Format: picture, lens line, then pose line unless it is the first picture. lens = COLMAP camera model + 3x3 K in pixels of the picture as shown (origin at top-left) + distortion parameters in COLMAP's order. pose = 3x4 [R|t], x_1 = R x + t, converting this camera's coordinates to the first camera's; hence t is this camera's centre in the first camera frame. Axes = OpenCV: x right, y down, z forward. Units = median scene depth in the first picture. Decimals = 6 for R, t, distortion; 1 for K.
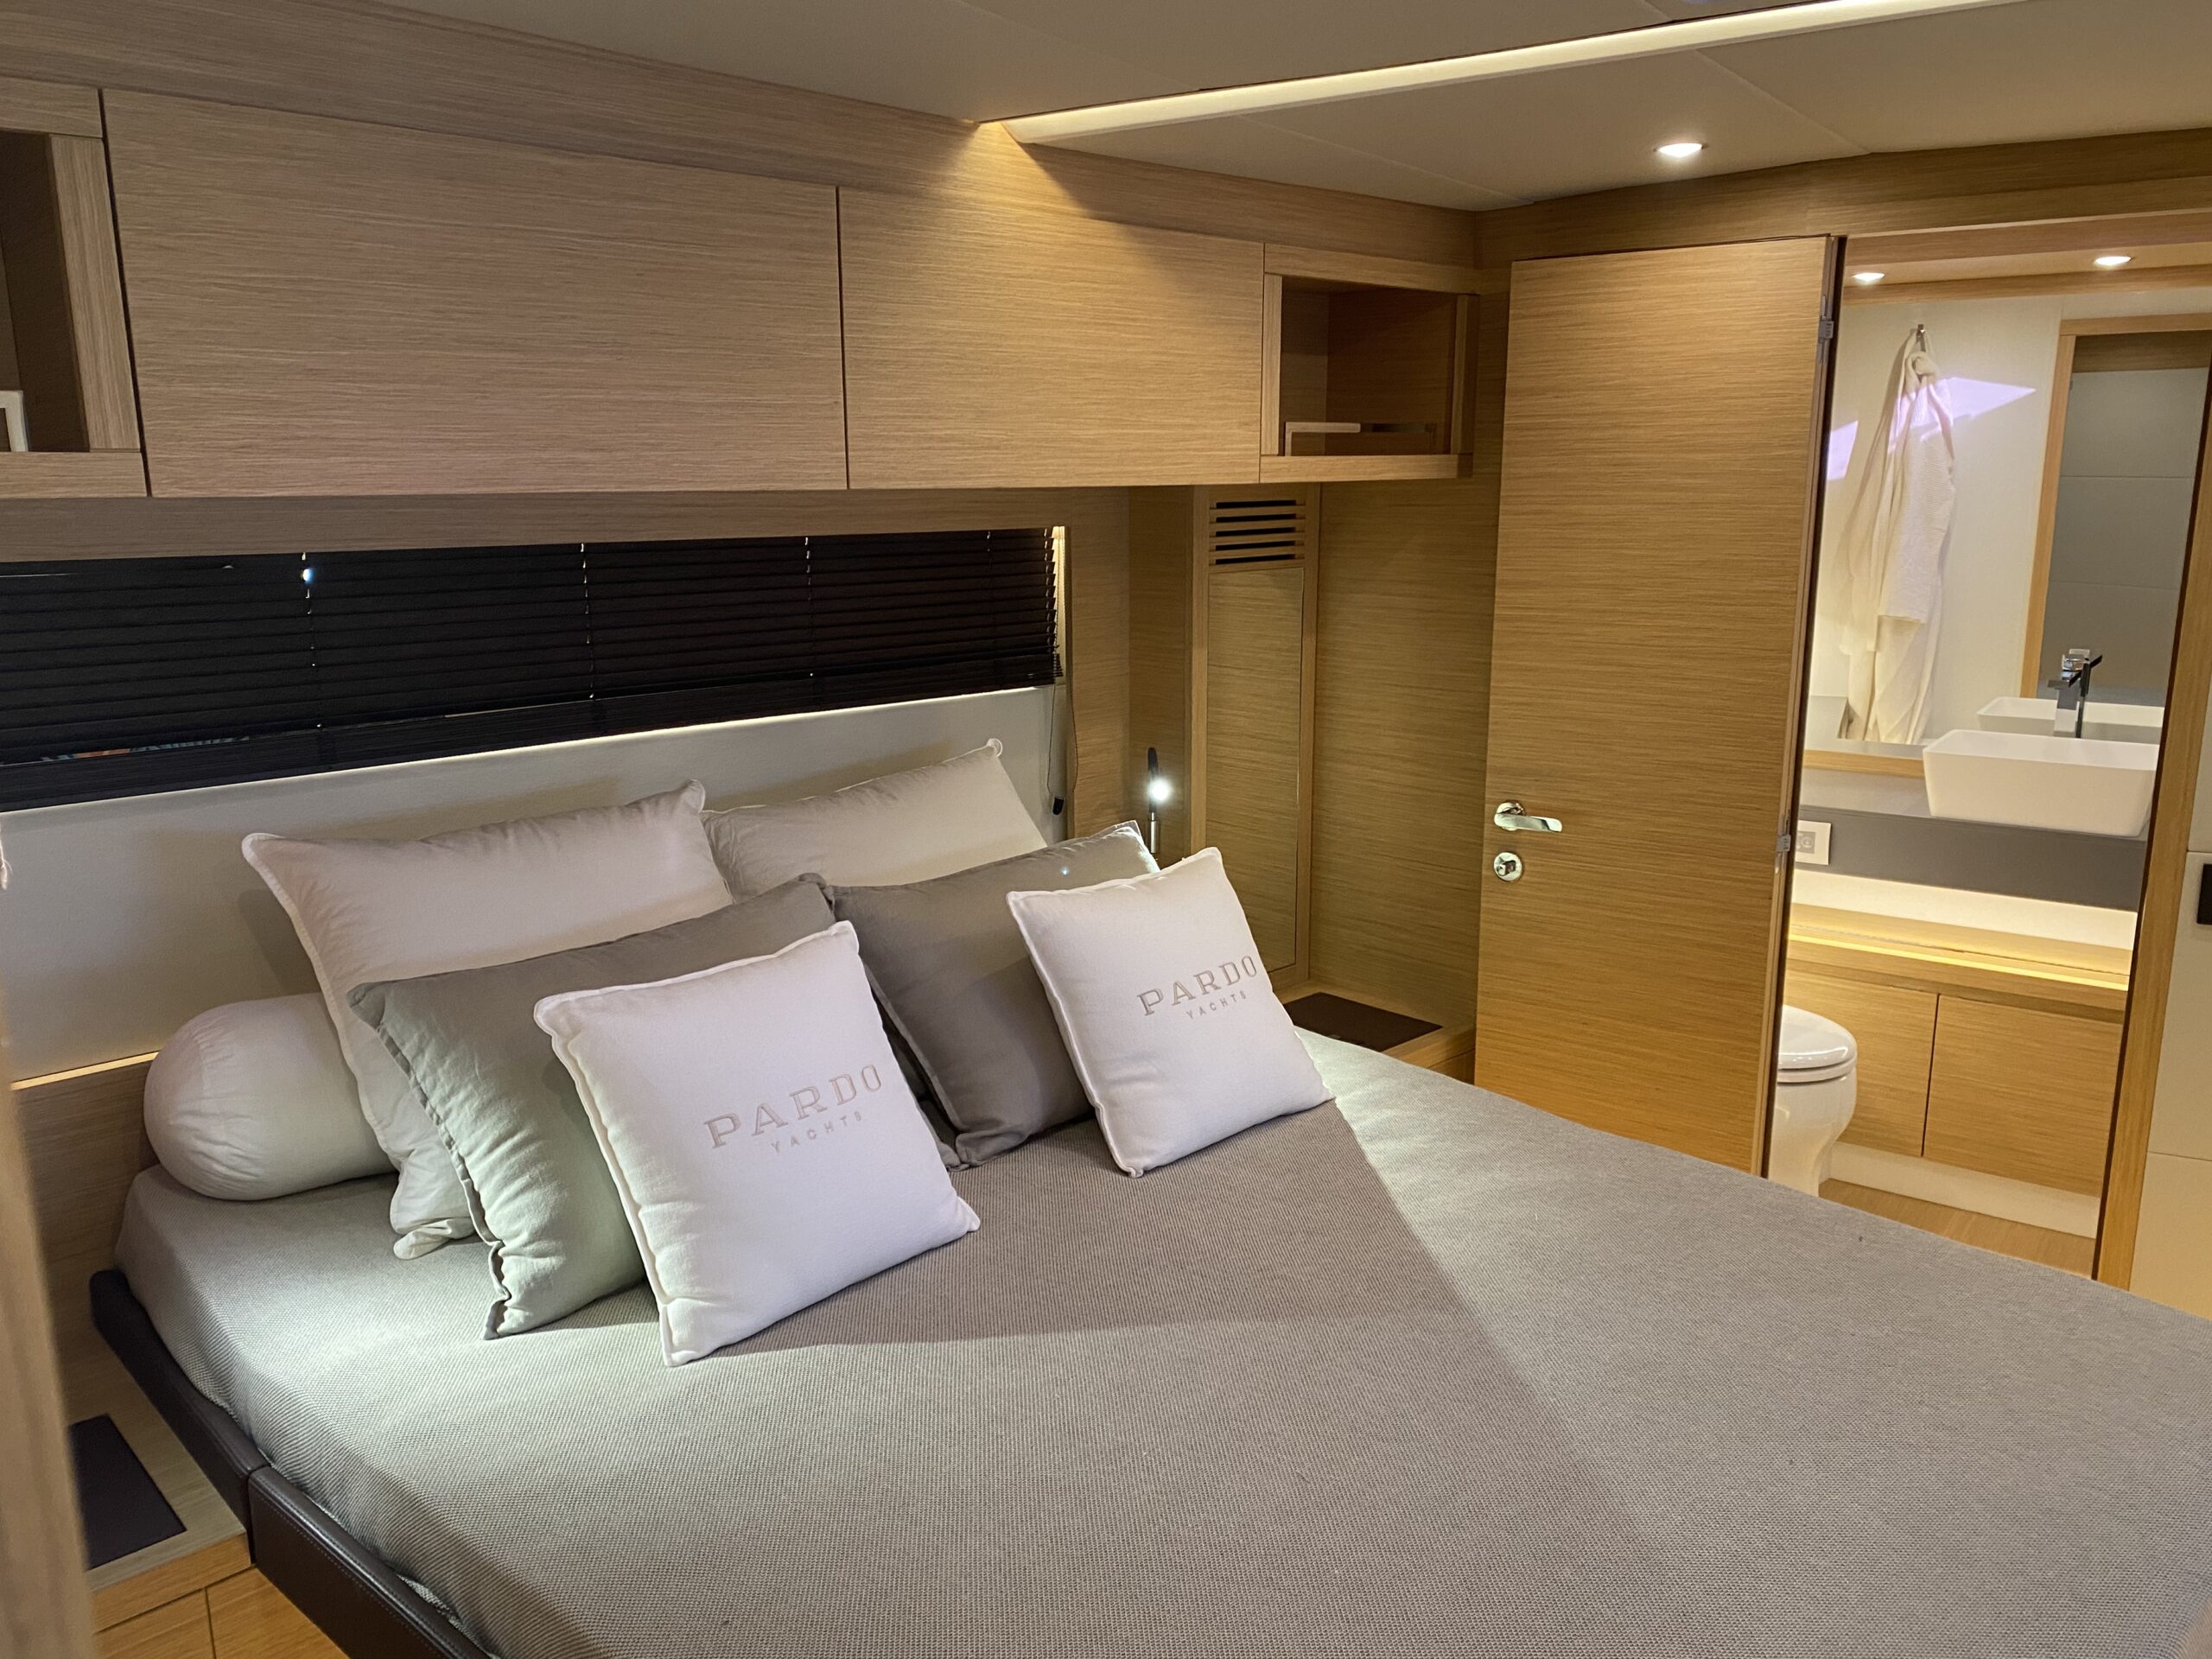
lens RADIAL K [[1693.5, 0, 1132.0], [0, 1693.5, 826.1], [0, 0, 1]] dist [0.029347, -0.018163]
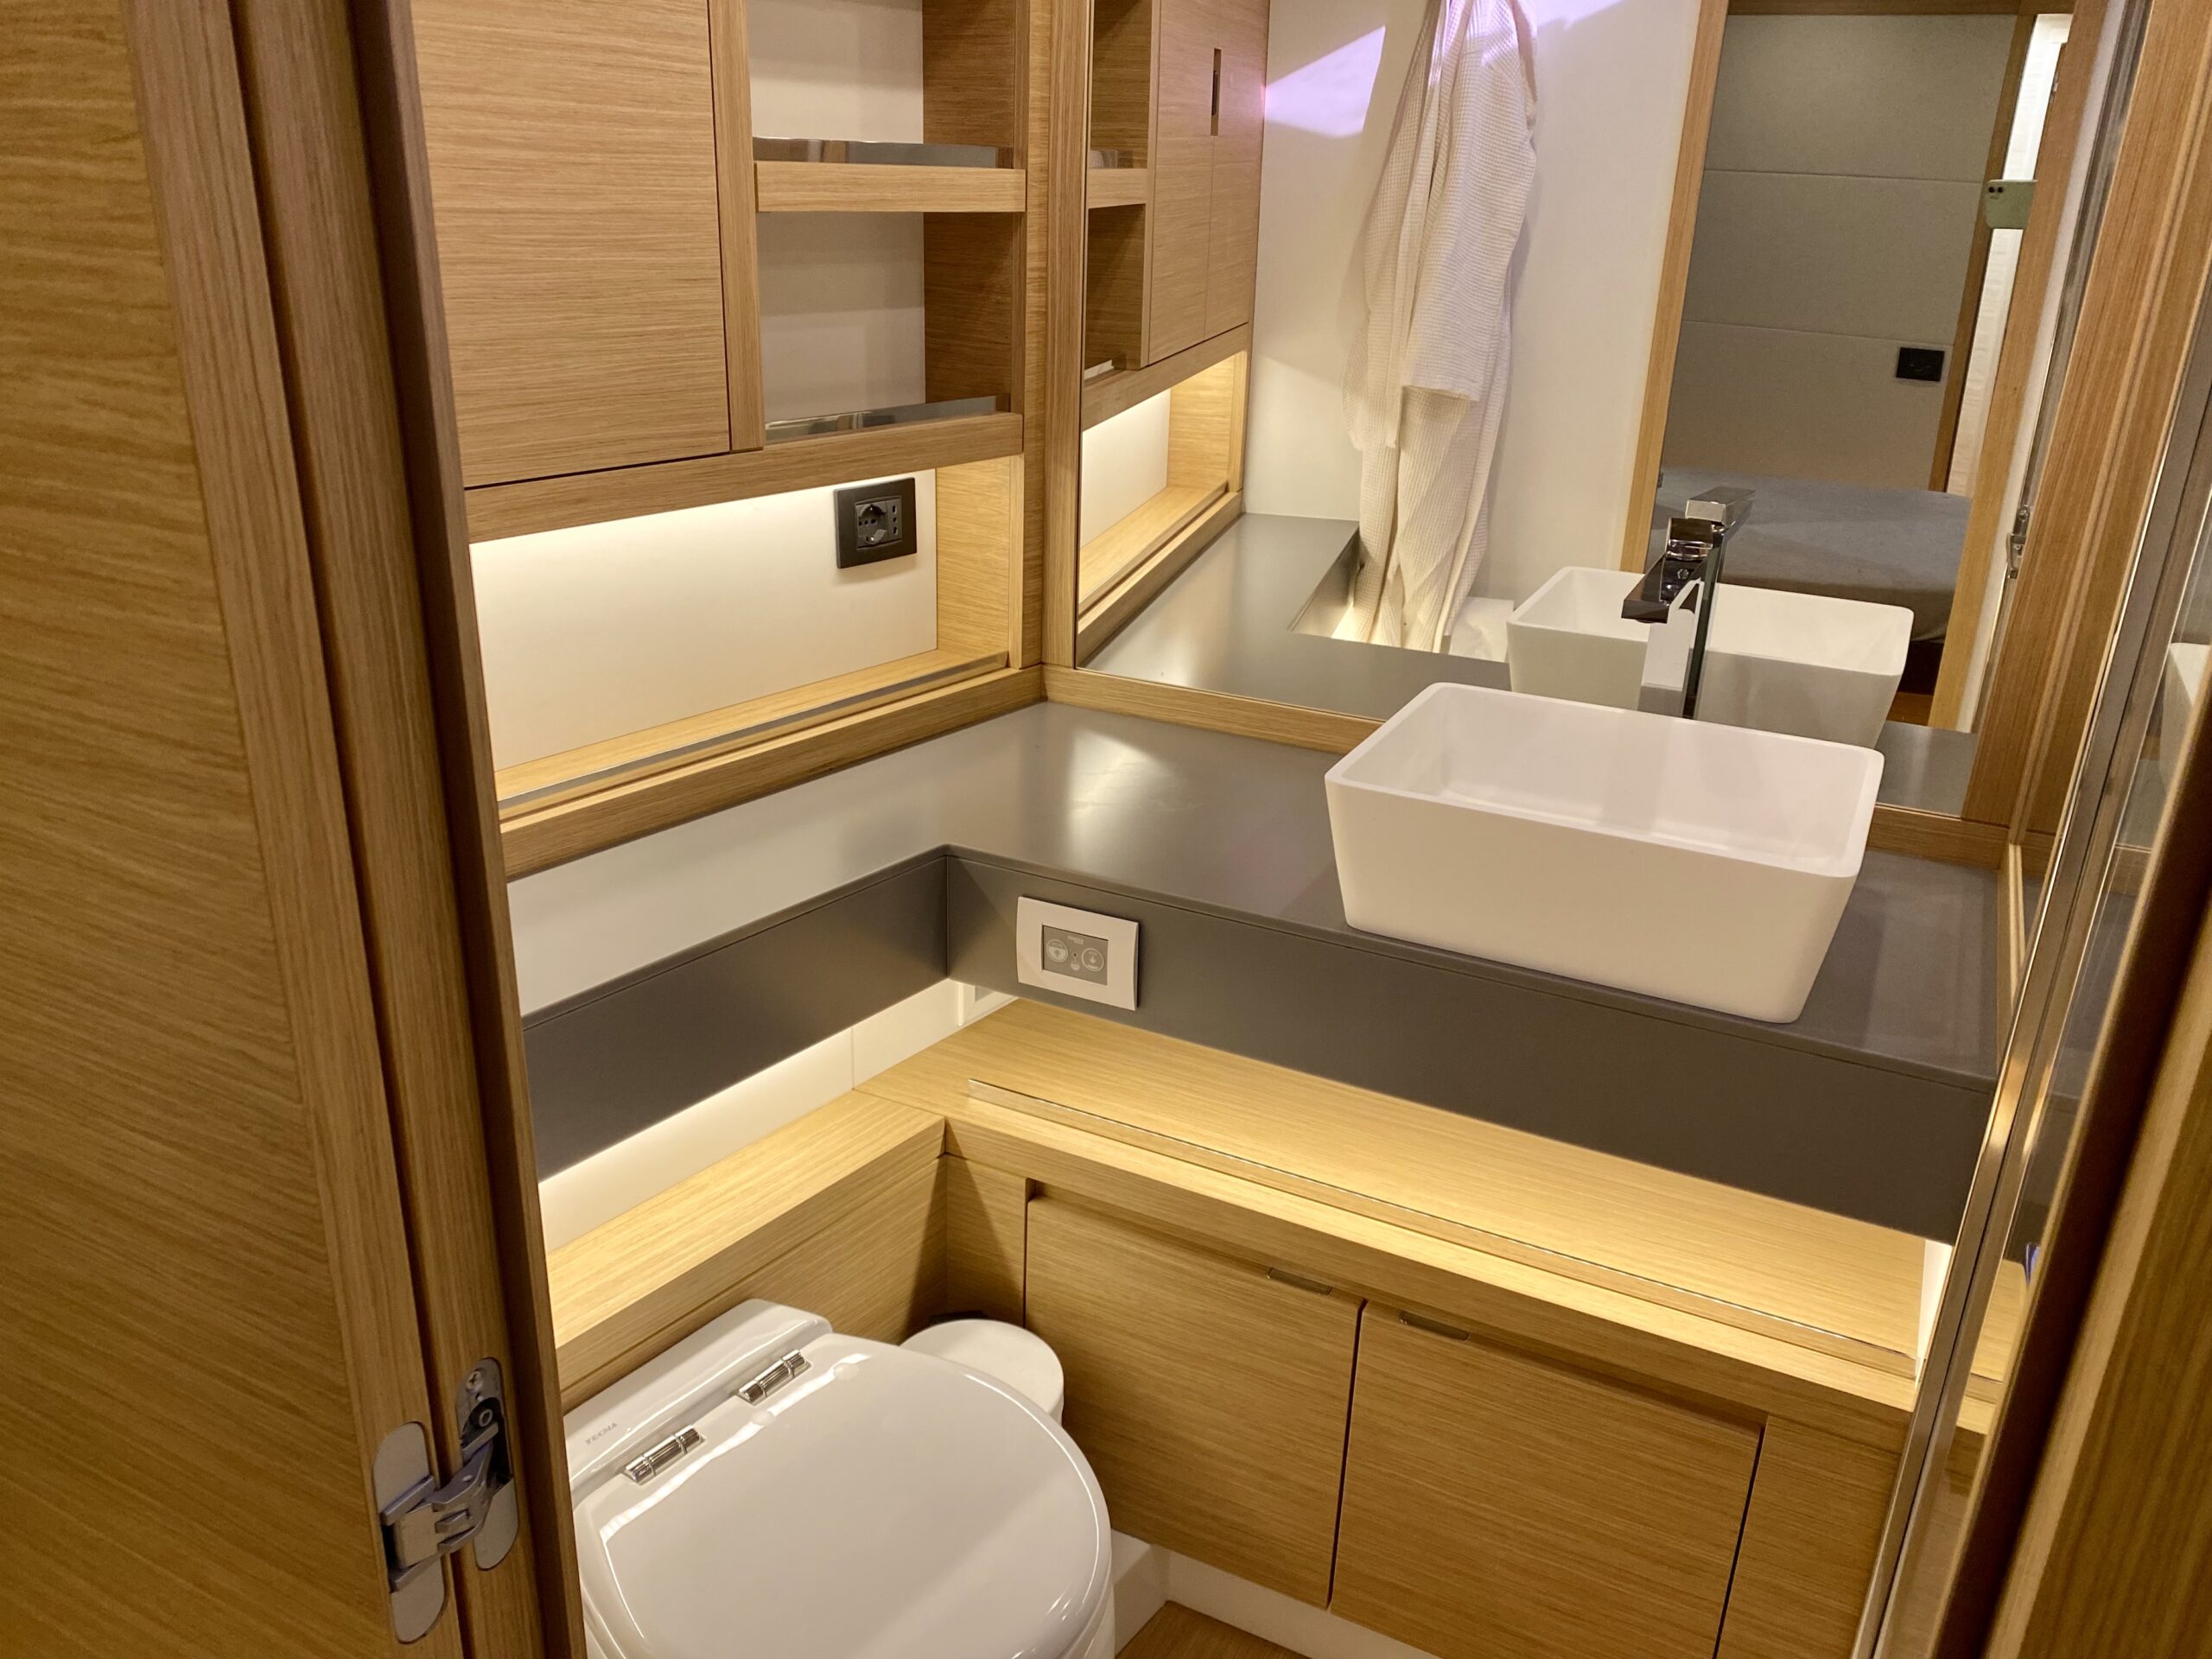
lens RADIAL K [[1697.6, 0, 1114.8], [0, 1697.6, 821.1], [0, 0, 1]] dist [0.040914, -0.045685]
pose [[0.985379, -0.013010, 0.169880, 0.448998], [-0.014002, 0.987525, 0.156841, -0.124216], [-0.169801, -0.156926, 0.972904, 0.800654]]
